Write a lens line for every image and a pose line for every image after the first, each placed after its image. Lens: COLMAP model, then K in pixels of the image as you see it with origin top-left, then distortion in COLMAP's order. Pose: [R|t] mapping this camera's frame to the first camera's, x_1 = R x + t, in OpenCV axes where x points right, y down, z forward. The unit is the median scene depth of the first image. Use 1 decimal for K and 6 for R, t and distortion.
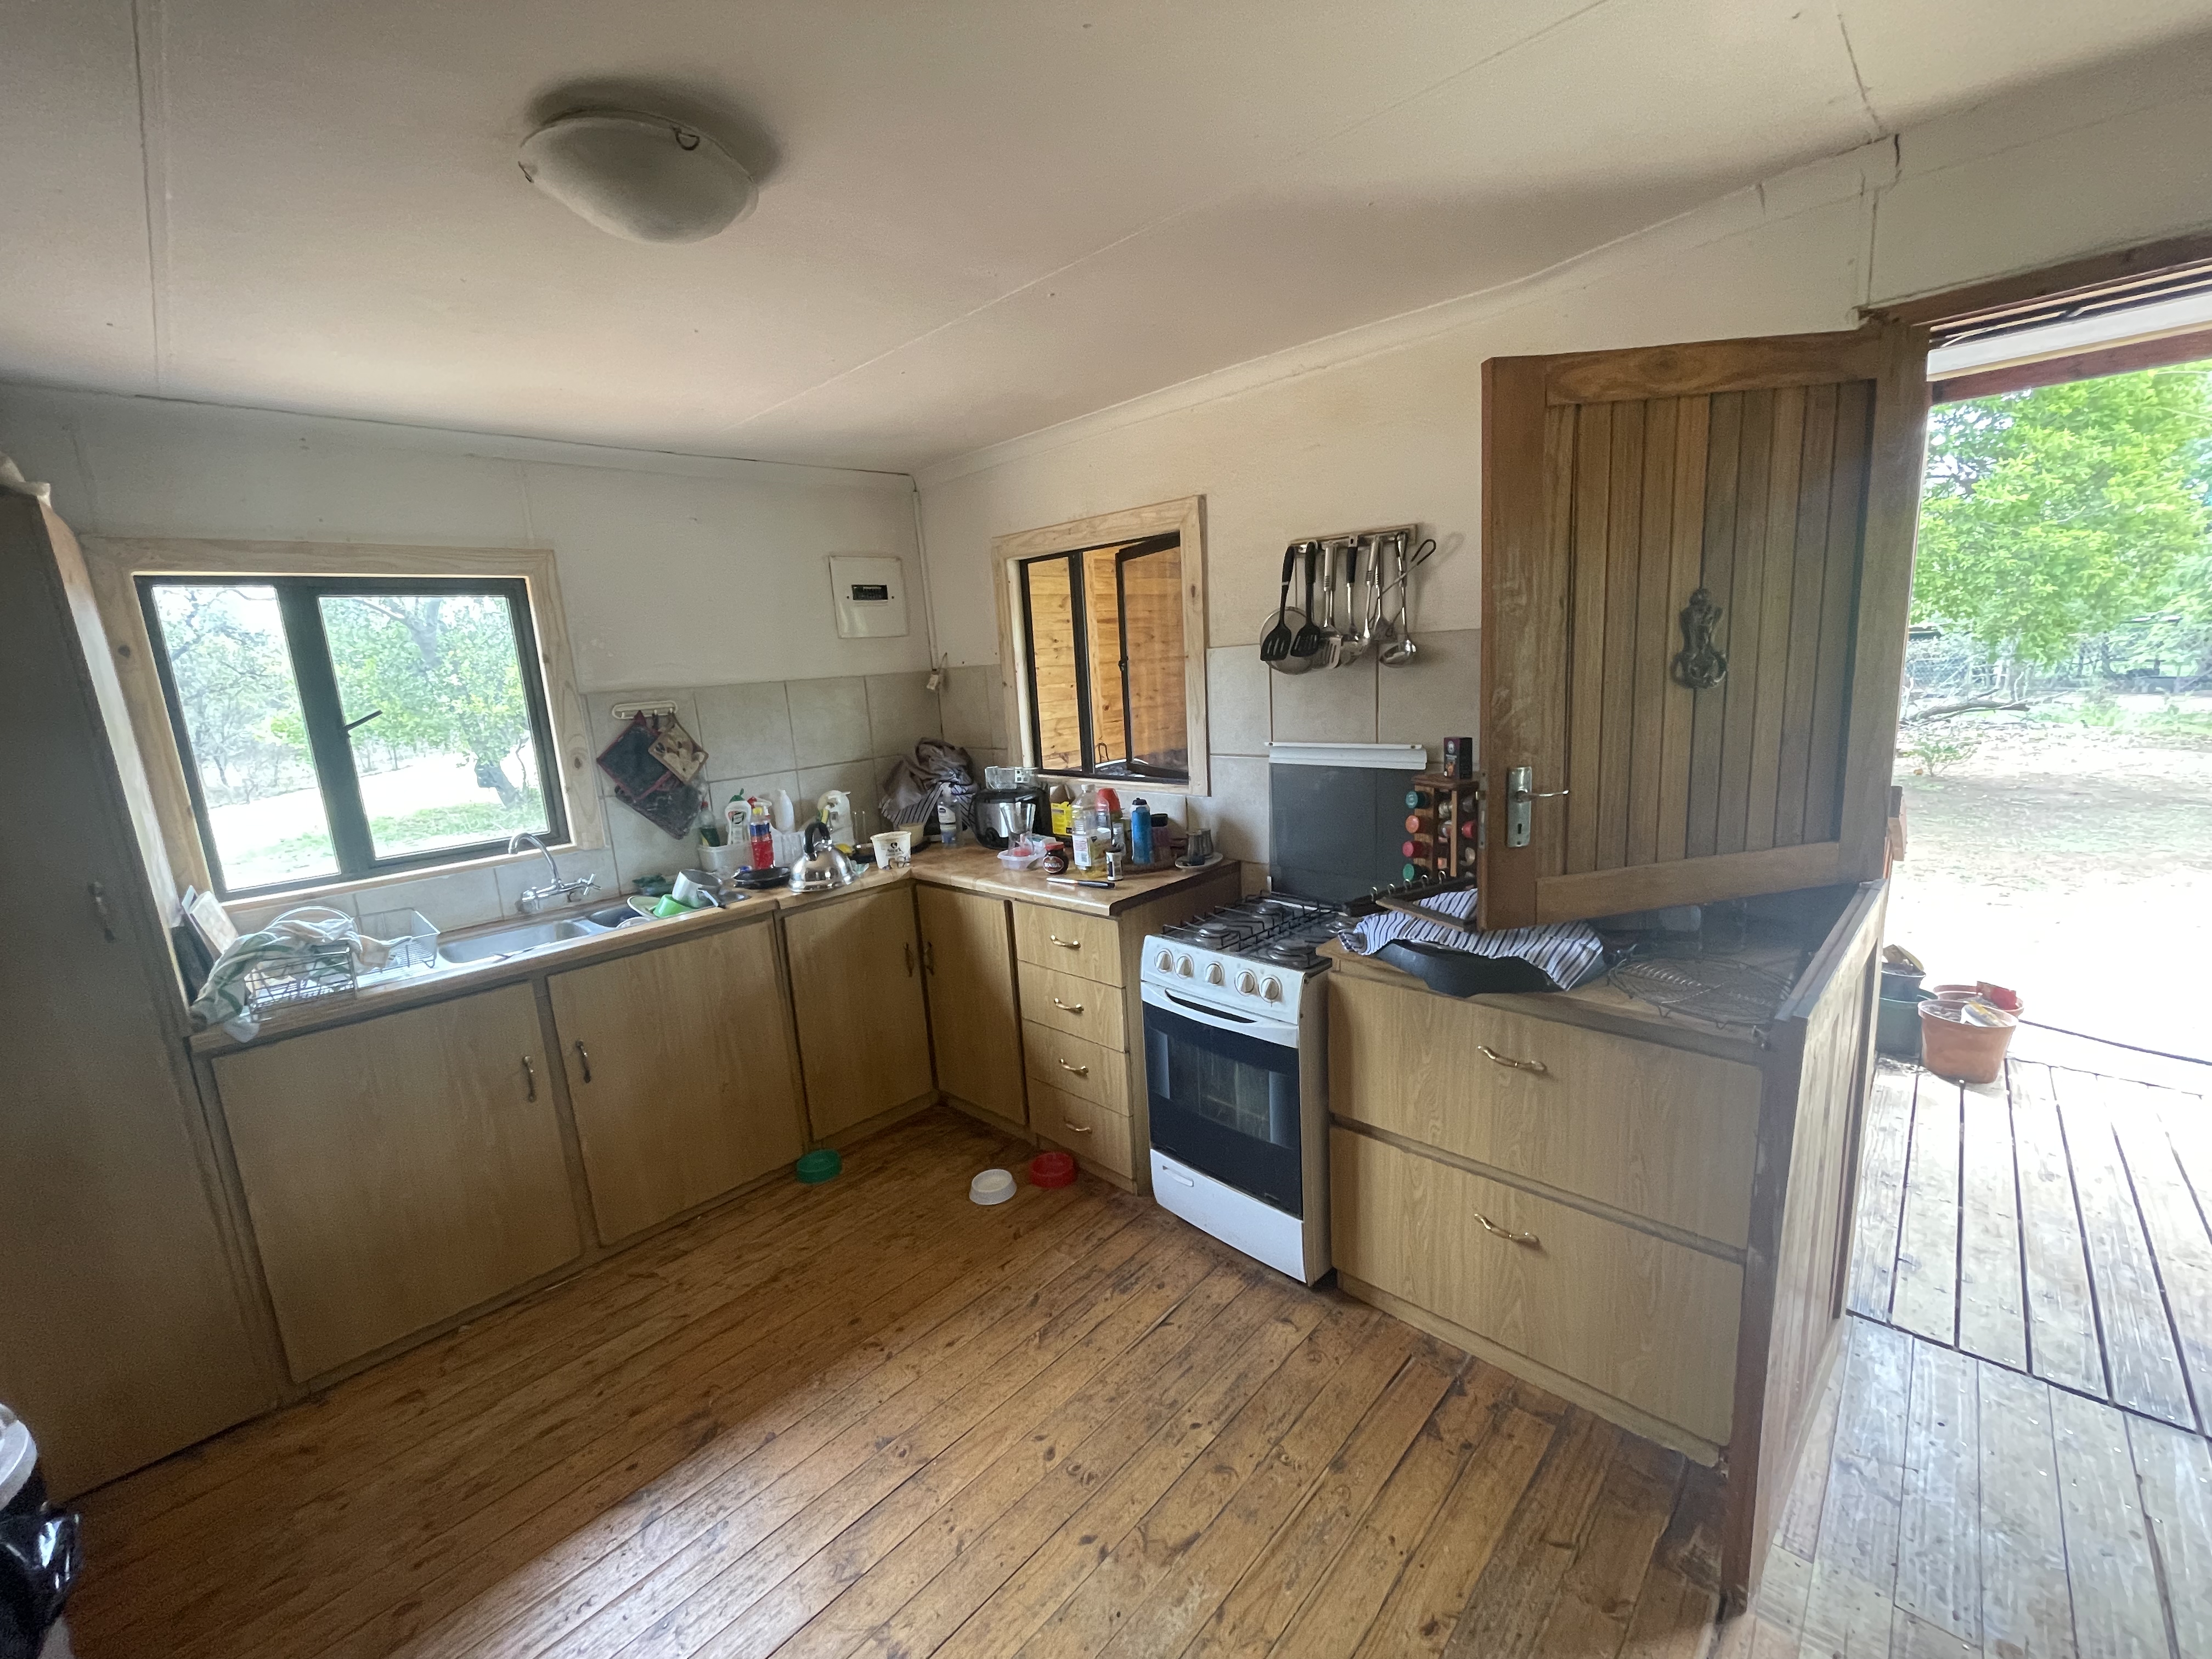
lens RADIAL K [[885.7, 0, 1106.0], [0, 885.7, 829.5], [0, 0, 1]] dist [-0.010249, 0.000046]
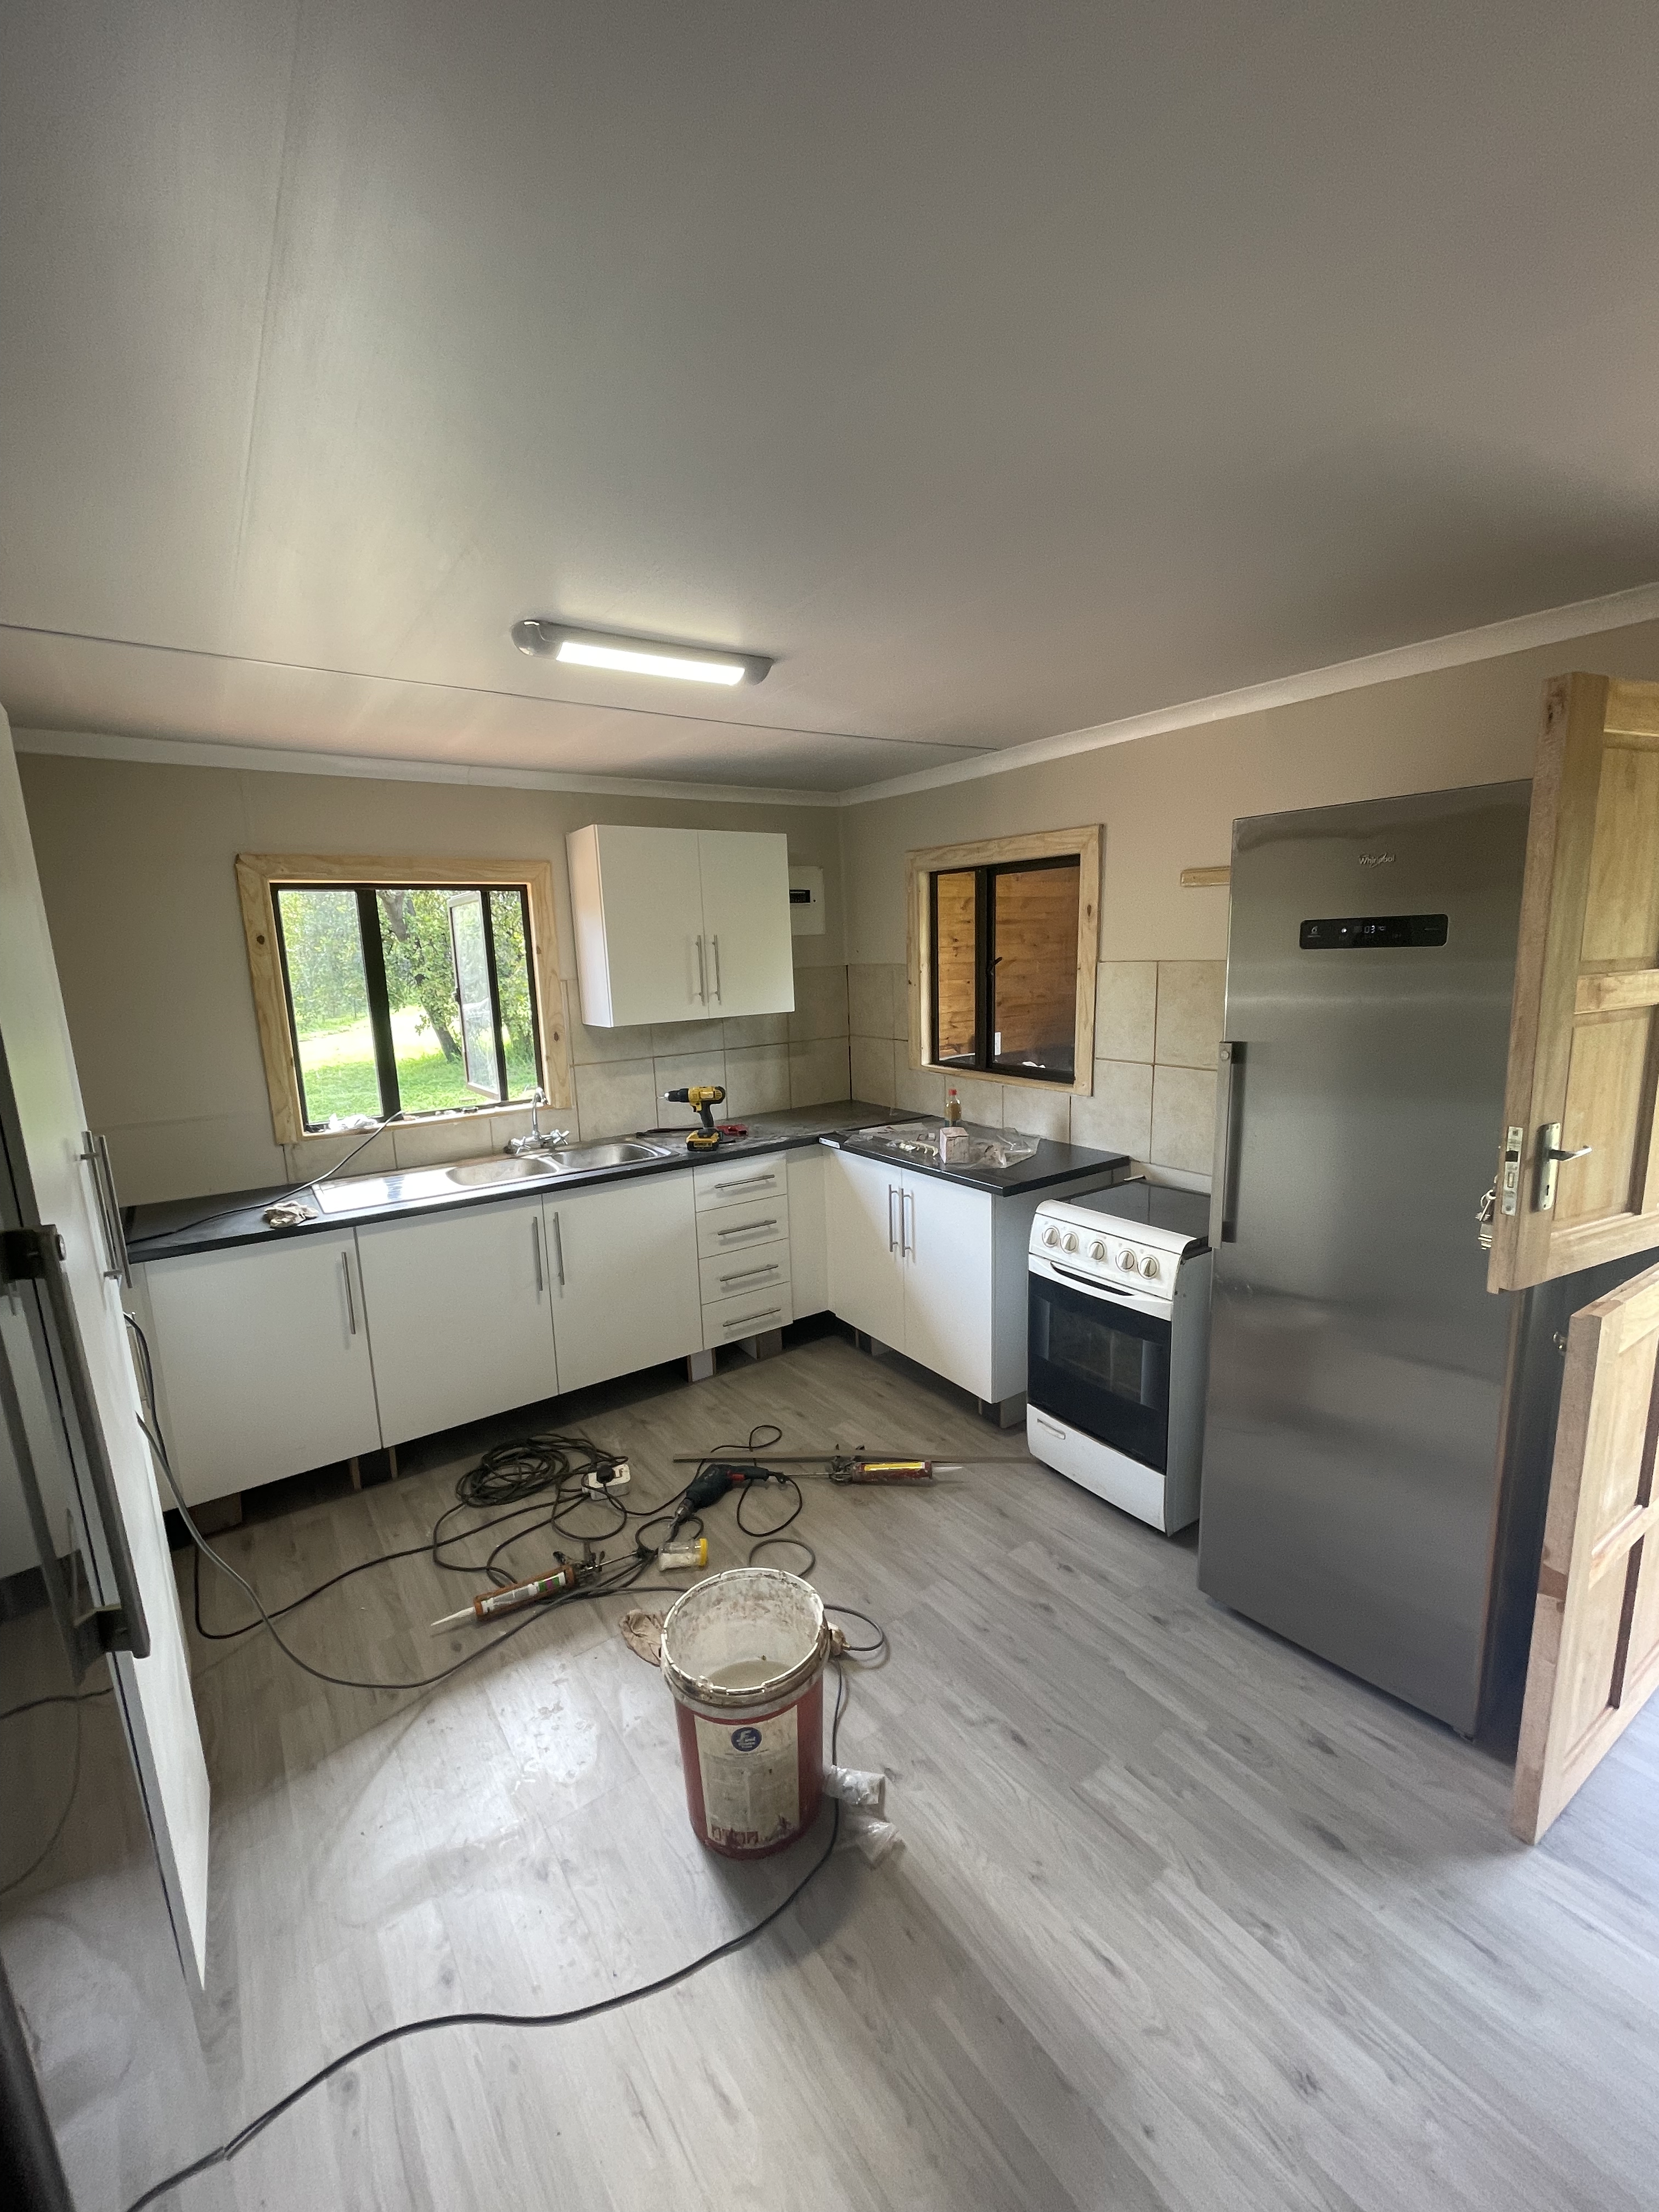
lens RADIAL K [[885.7, 0, 825.3], [0, 885.7, 1103.0], [0, 0, 1]] dist [-0.010249, 0.000046]
pose [[0.983512, 0.058531, -0.171110, -0.030532], [-0.060466, 0.998152, -0.006109, 0.002093], [0.170436, 0.016355, 0.985233, -0.145434]]
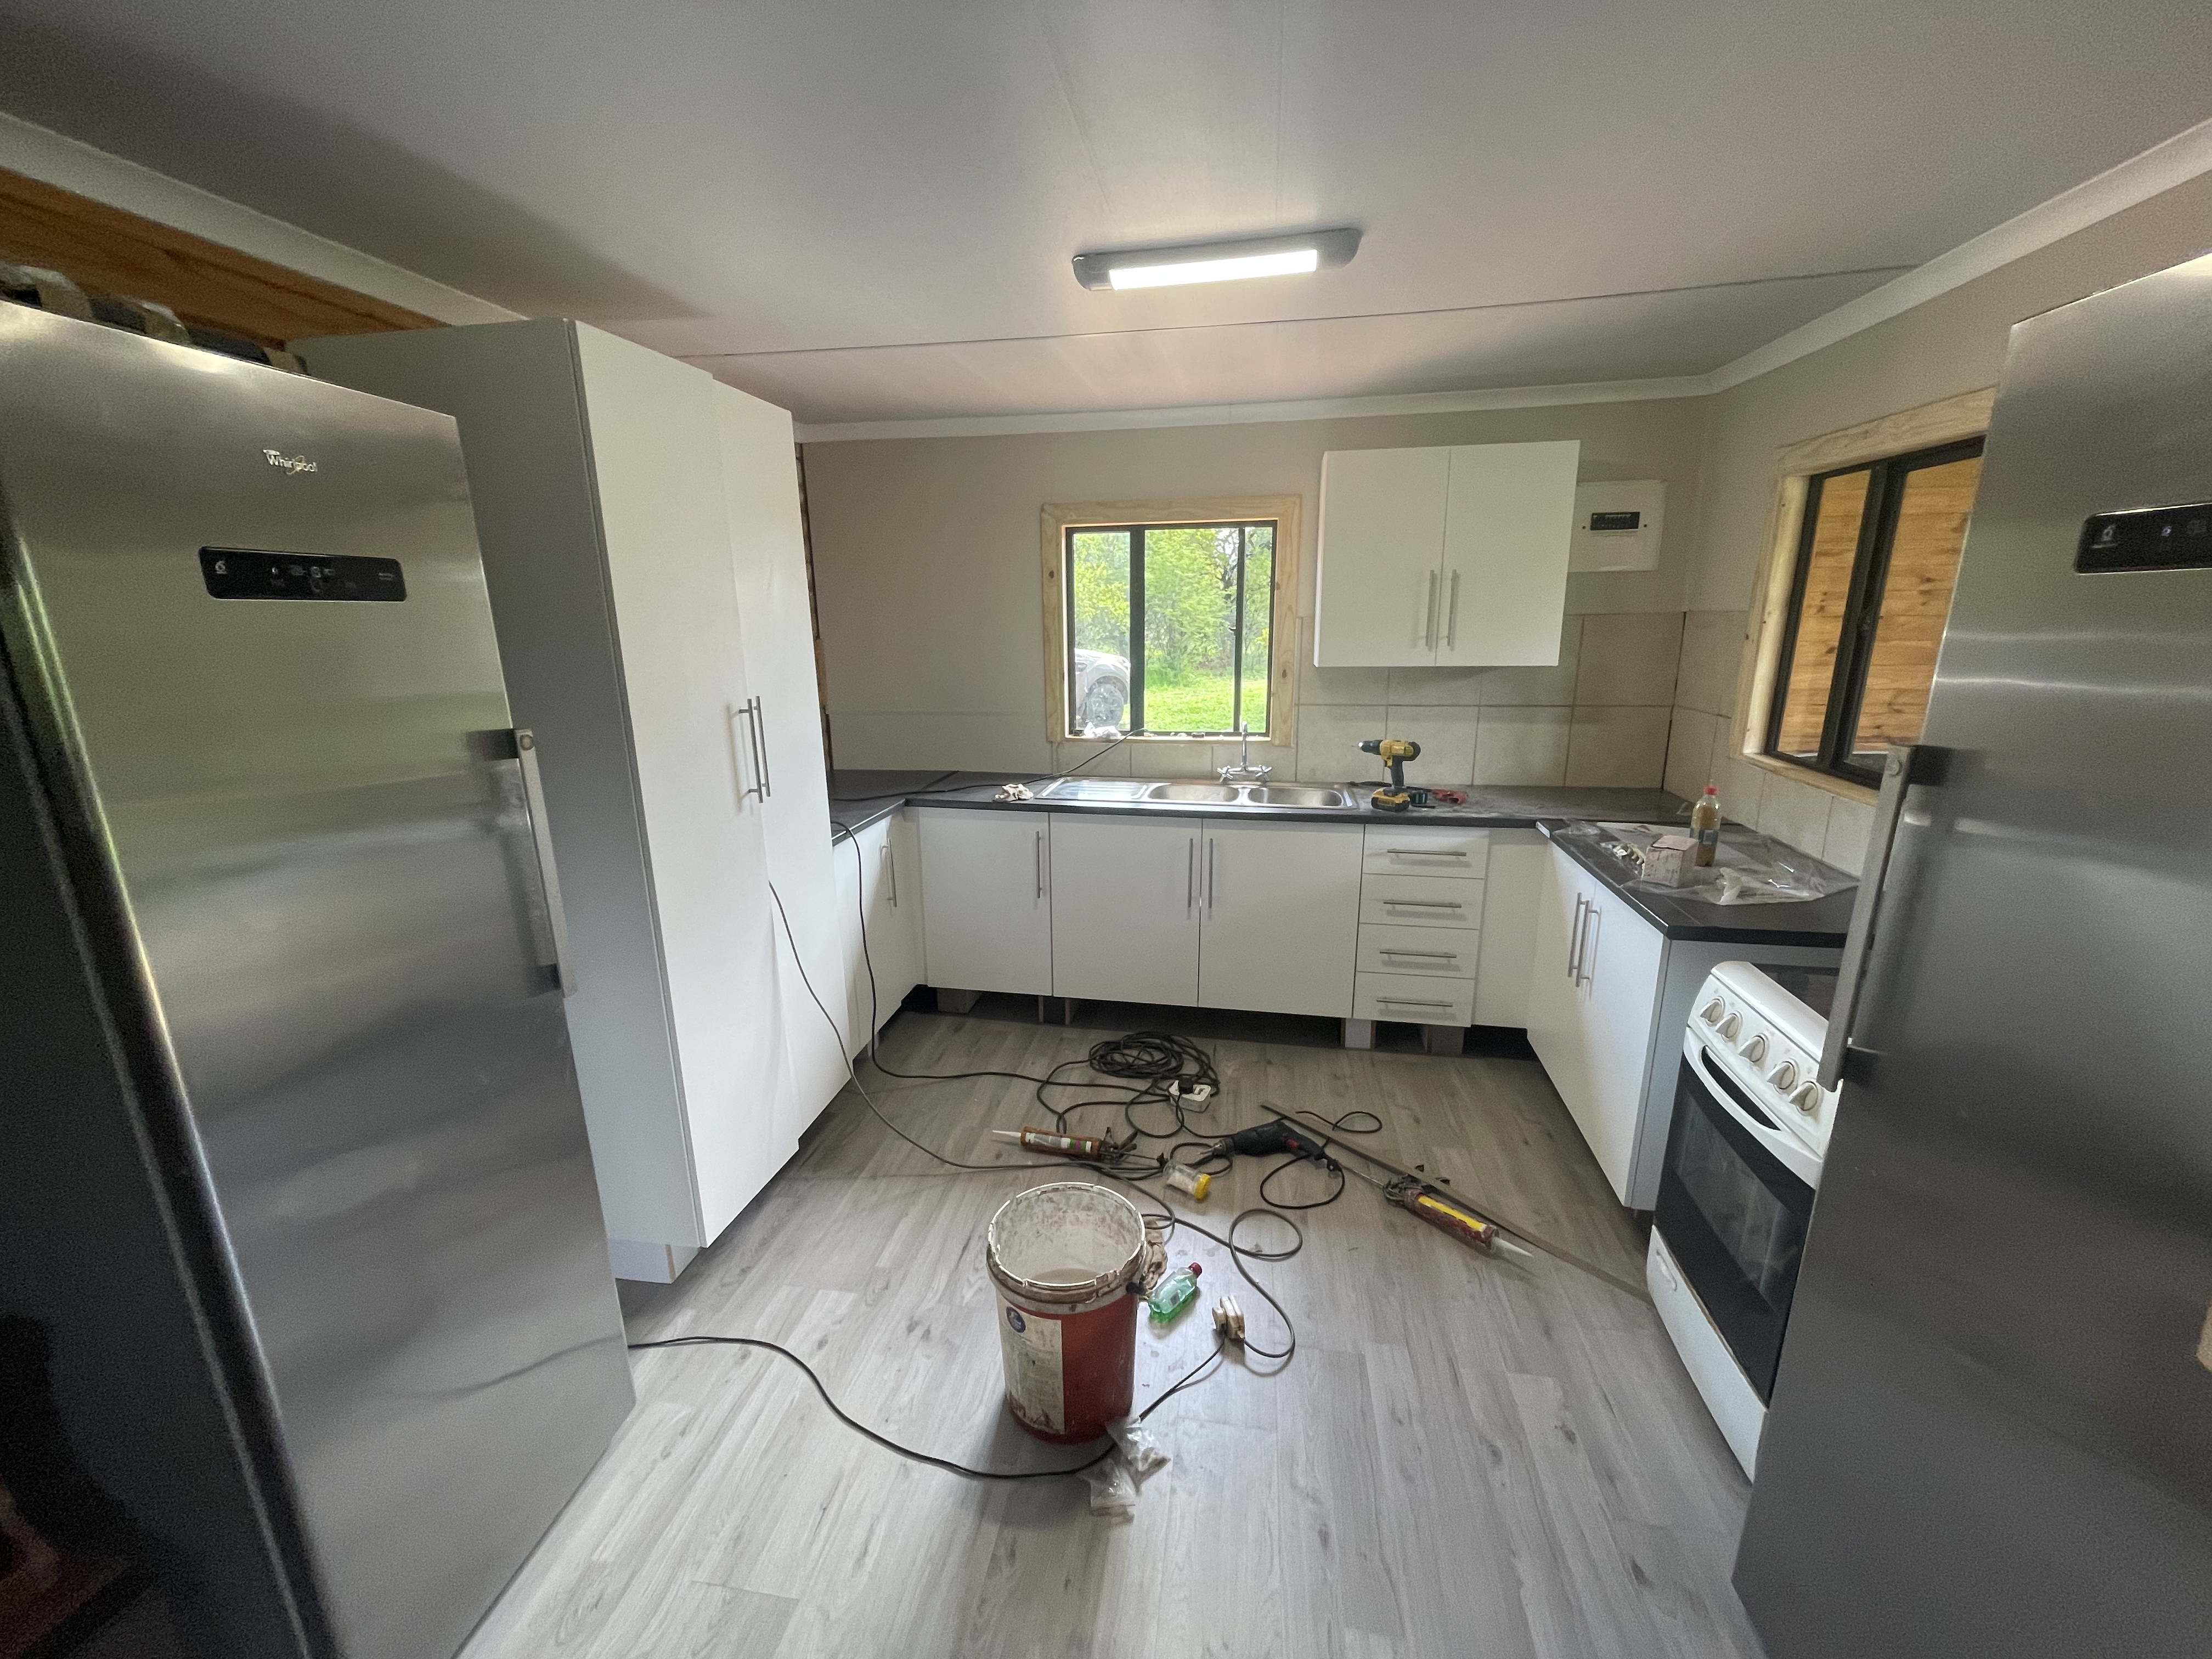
lens RADIAL K [[879.4, 0, 1100.3], [0, 879.4, 825.7], [0, 0, 1]] dist [-0.010068, 0.000172]
pose [[0.561893, 0.246505, -0.789627, 0.286756], [-0.179538, 0.968154, 0.174480, -0.040086], [0.807492, 0.043729, 0.588256, 0.093598]]
